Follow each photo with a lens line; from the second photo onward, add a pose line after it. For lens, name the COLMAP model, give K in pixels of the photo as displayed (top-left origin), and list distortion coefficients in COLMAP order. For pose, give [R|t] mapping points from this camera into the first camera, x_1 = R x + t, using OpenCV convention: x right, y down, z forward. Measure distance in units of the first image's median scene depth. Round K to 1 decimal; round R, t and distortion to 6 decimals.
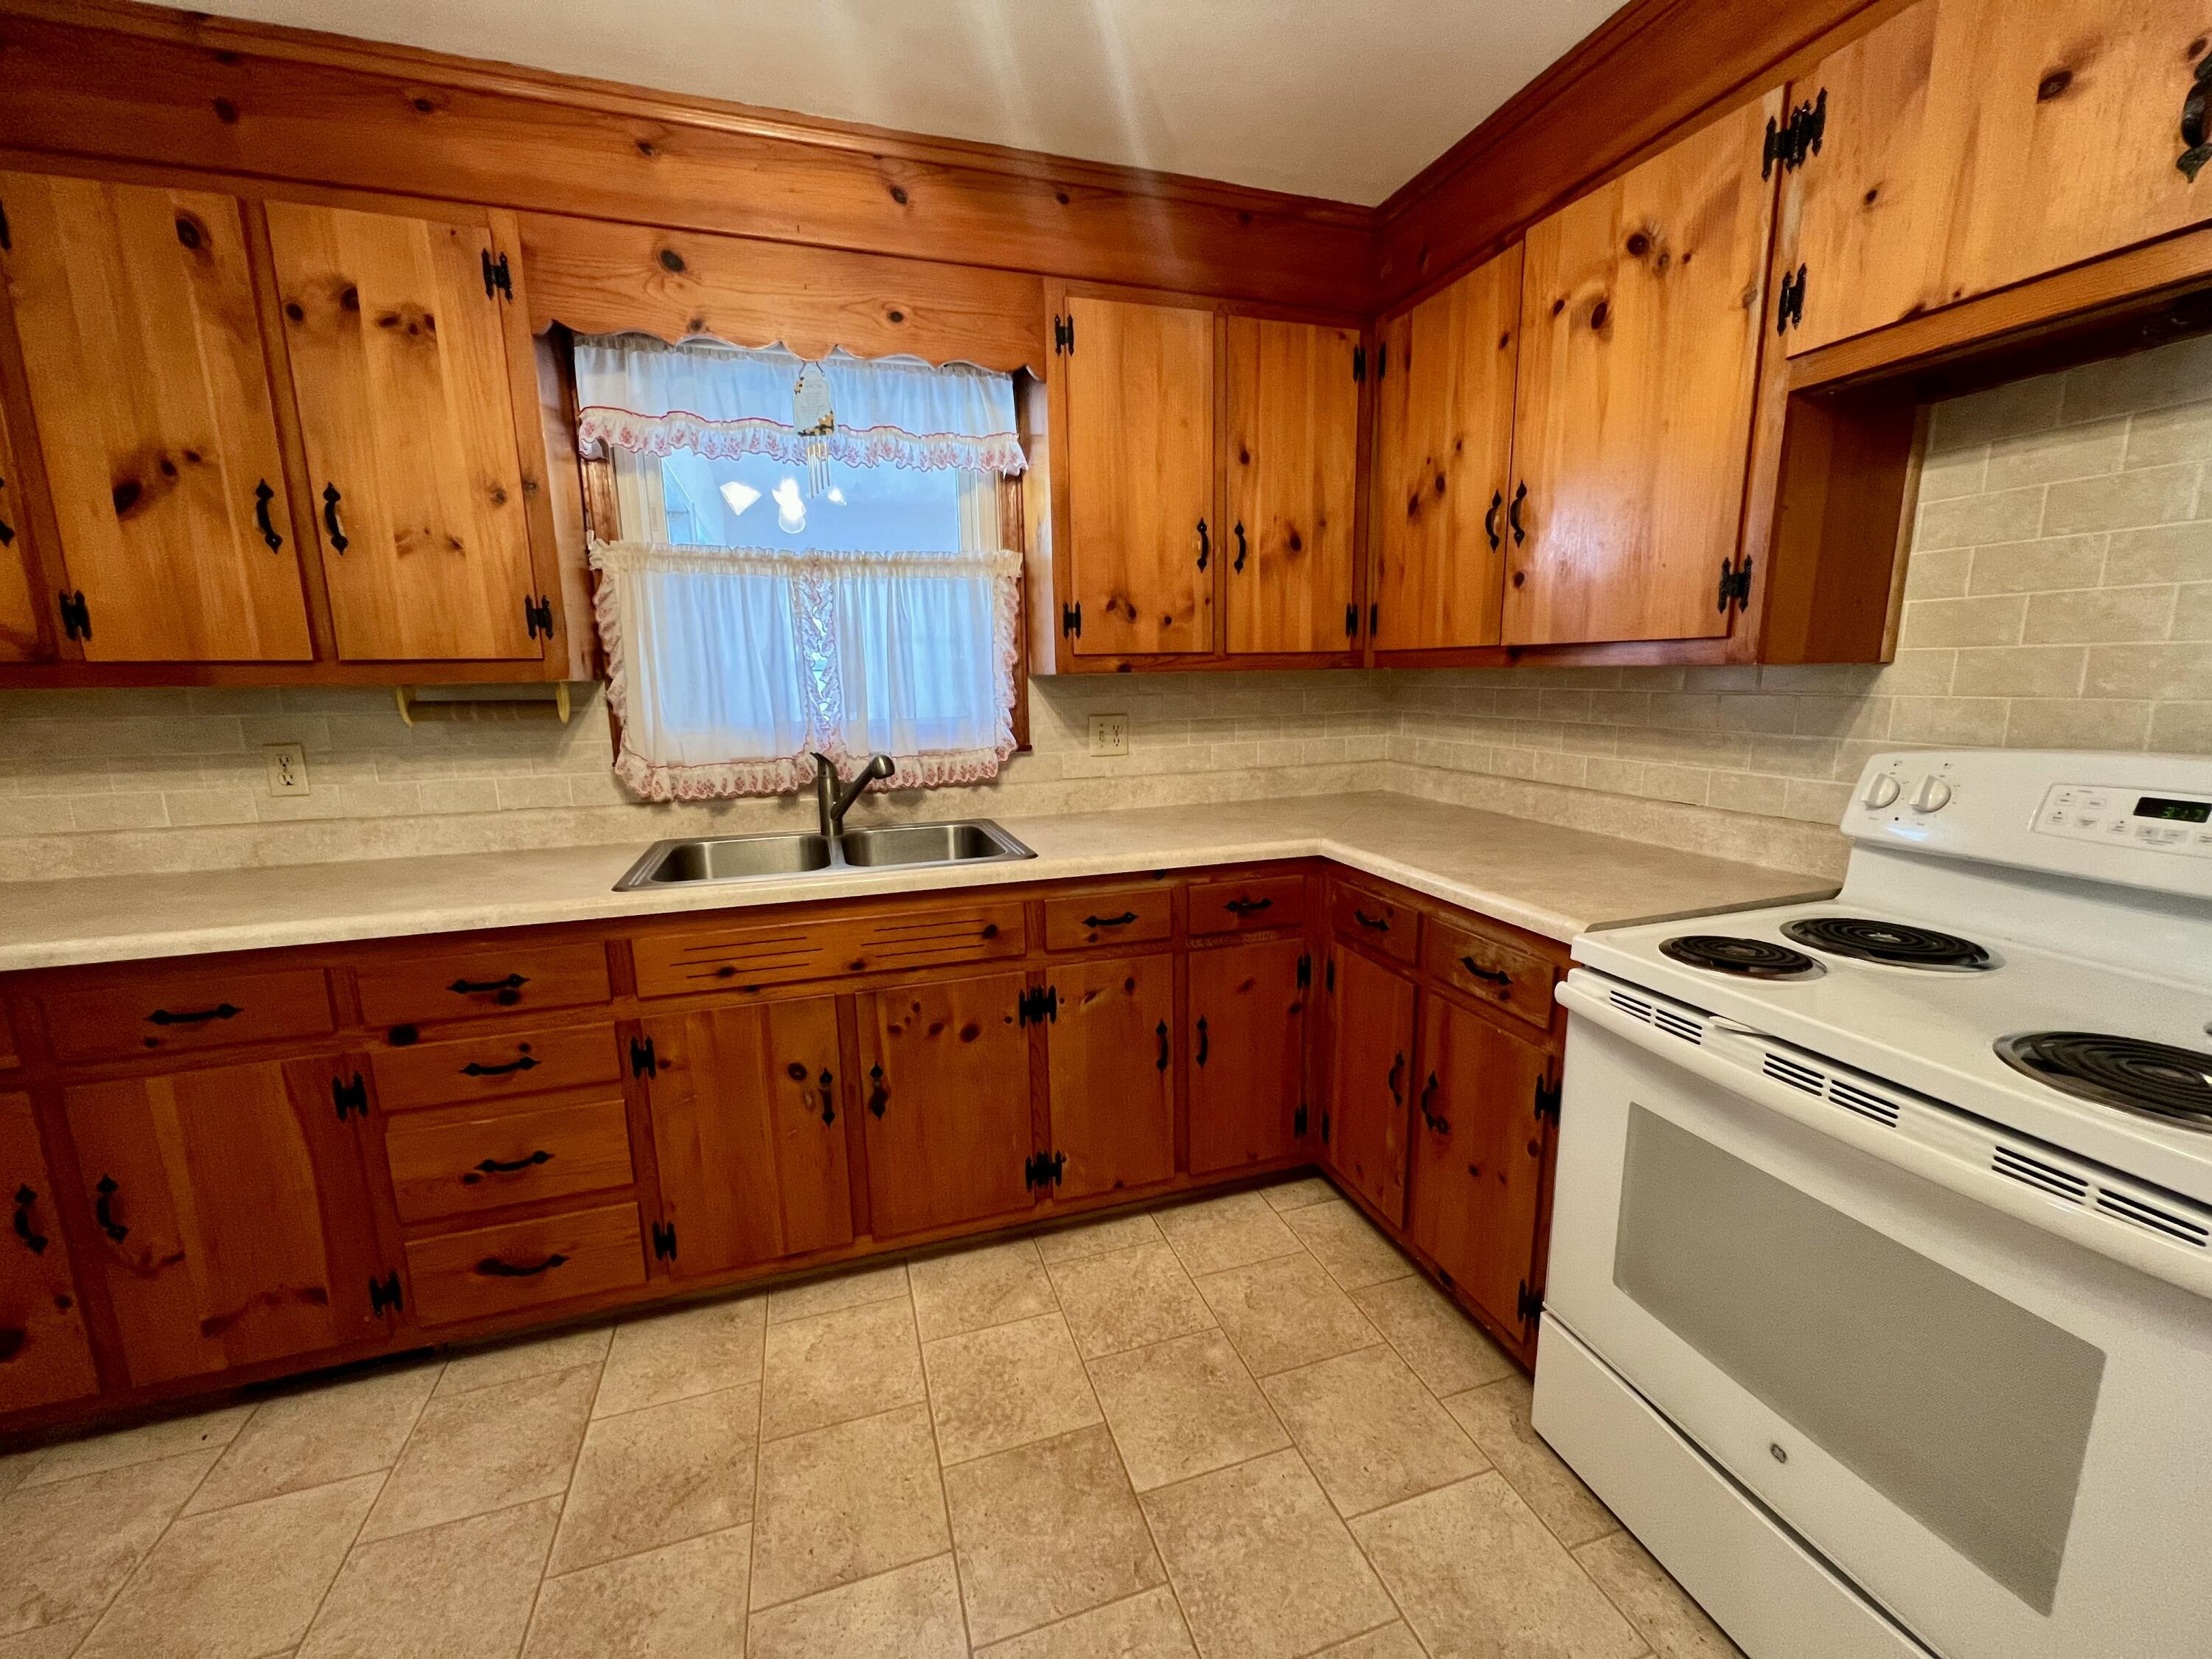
lens RADIAL K [[882.2, 0, 1100.3], [0, 882.2, 832.0], [0, 0, 1]] dist [-0.000360, -0.000068]
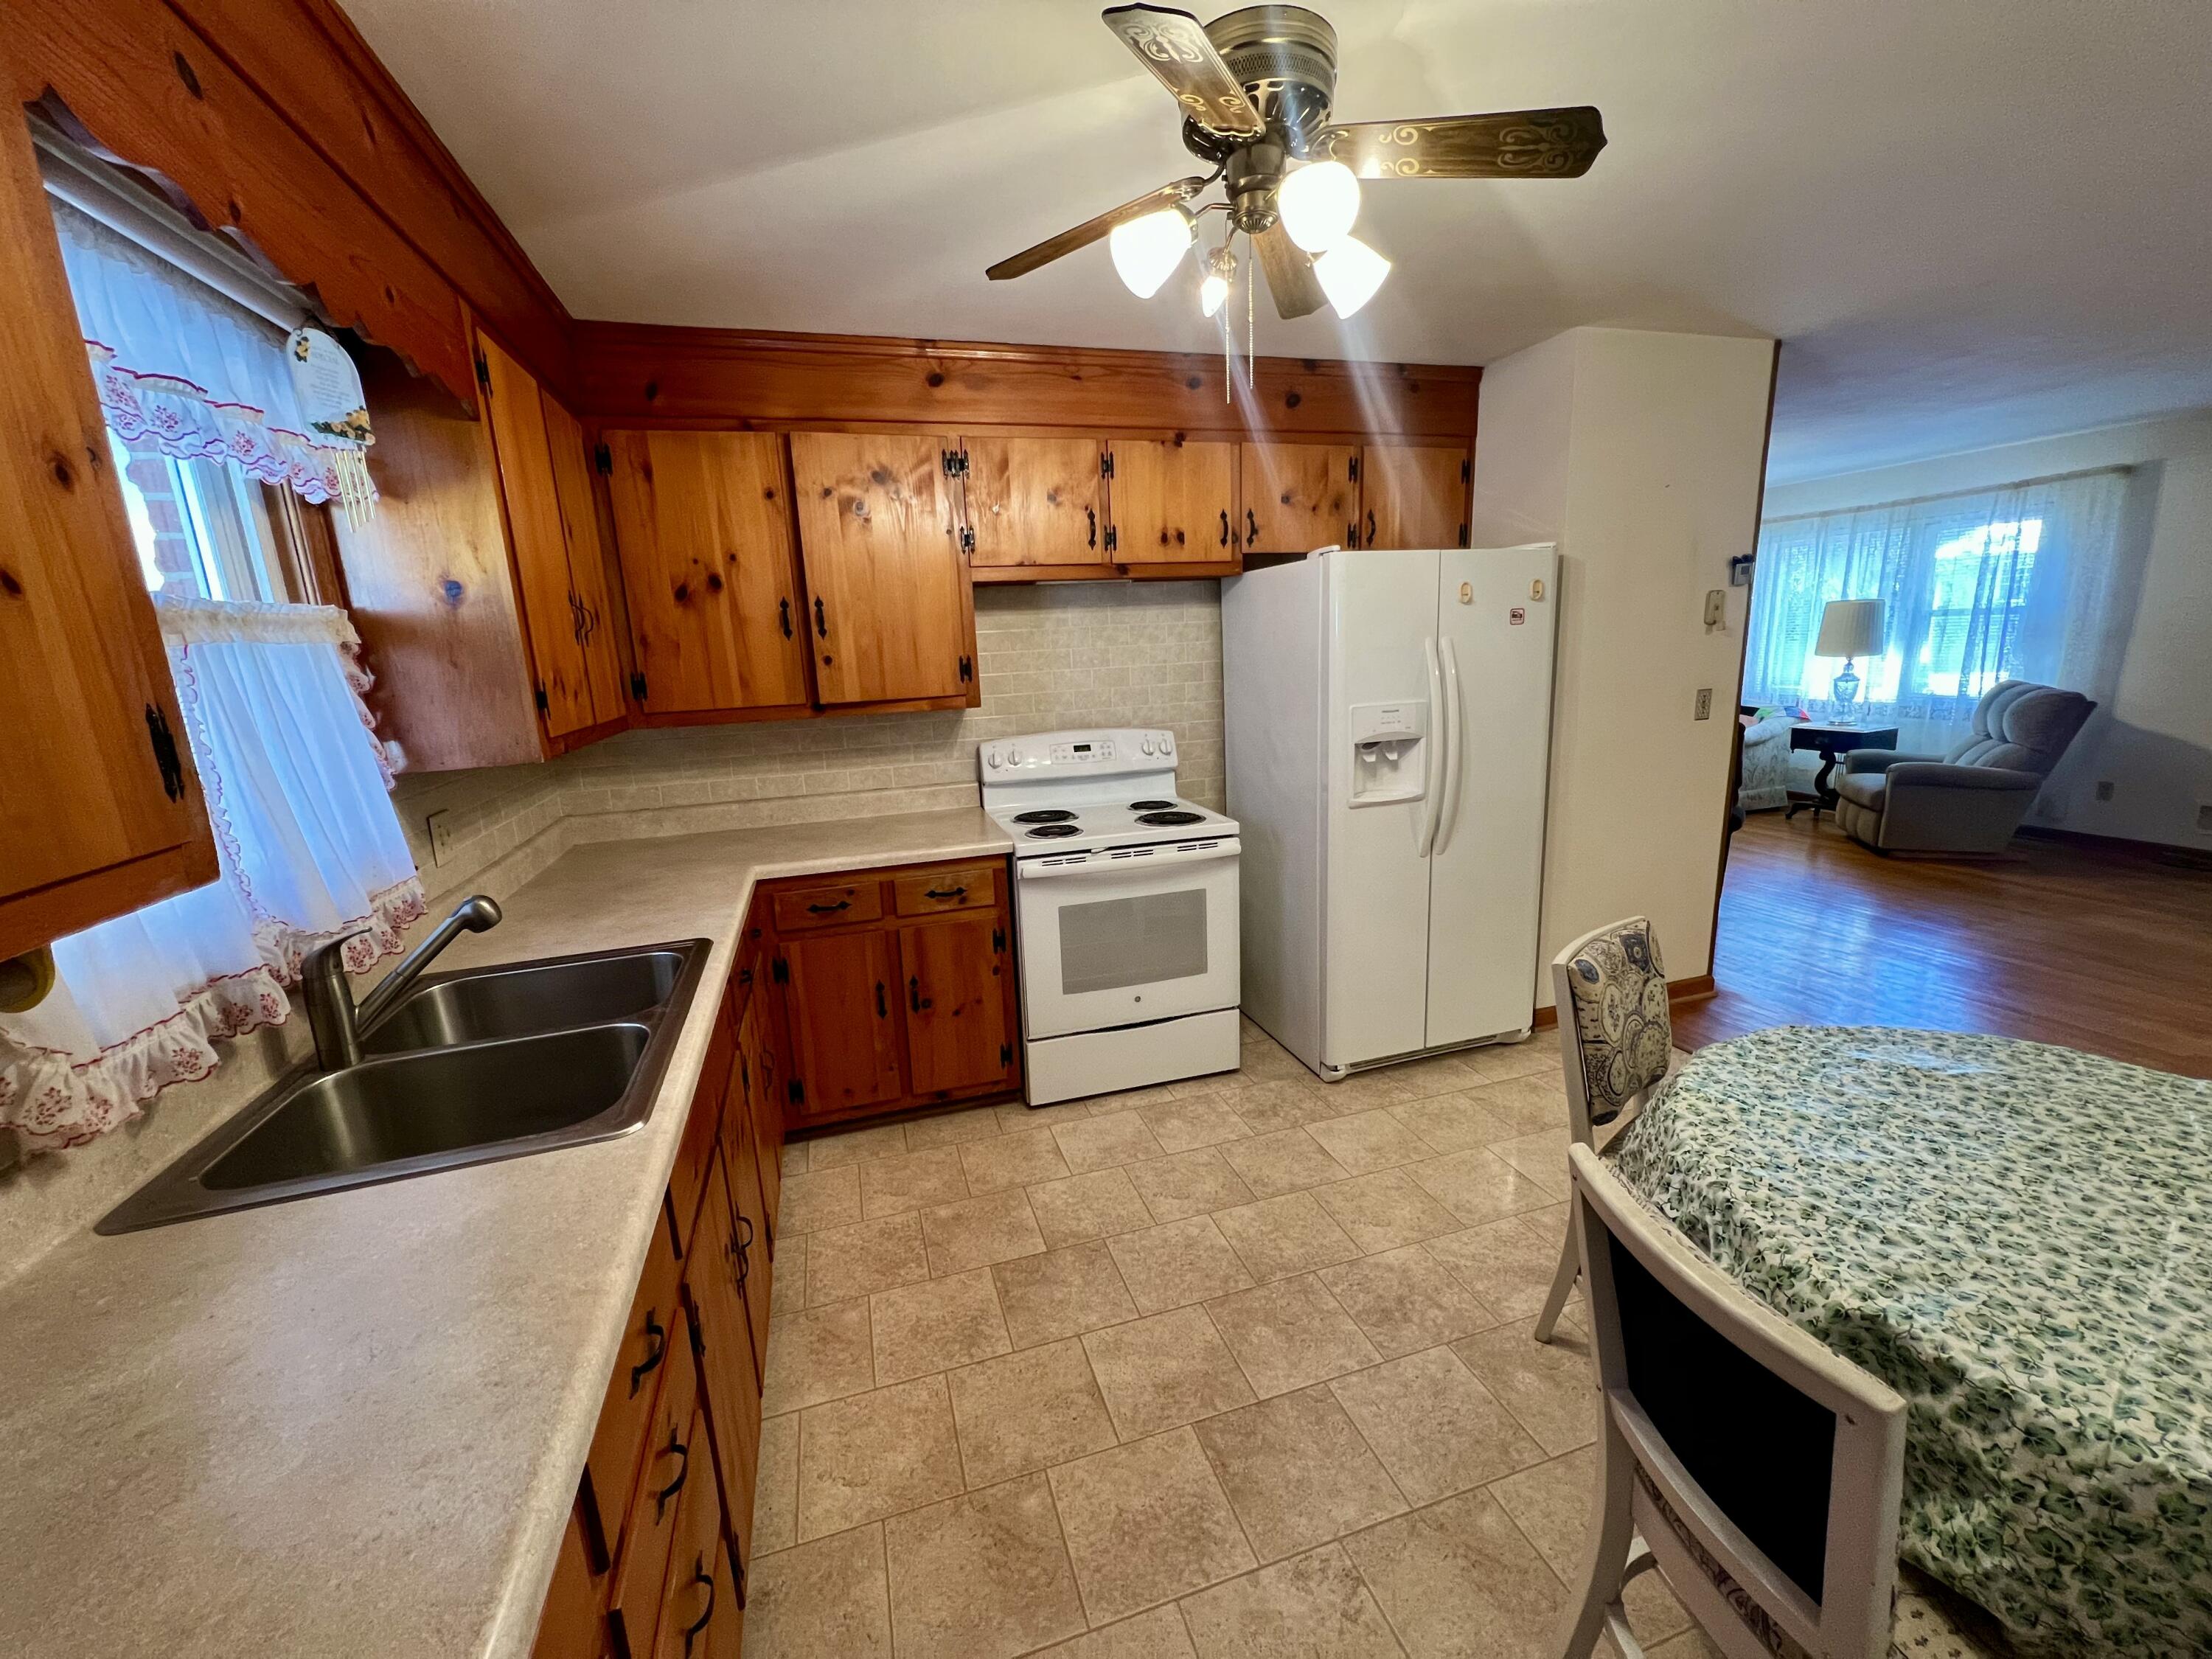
lens RADIAL K [[882.2, 0, 1100.3], [0, 882.2, 832.0], [0, 0, 1]] dist [-0.000360, -0.000068]
pose [[0.014581, -0.193078, 0.981075, -1.065306], [0.224715, 0.956713, 0.184944, -0.179126], [-0.974316, 0.217765, 0.057337, 0.520764]]
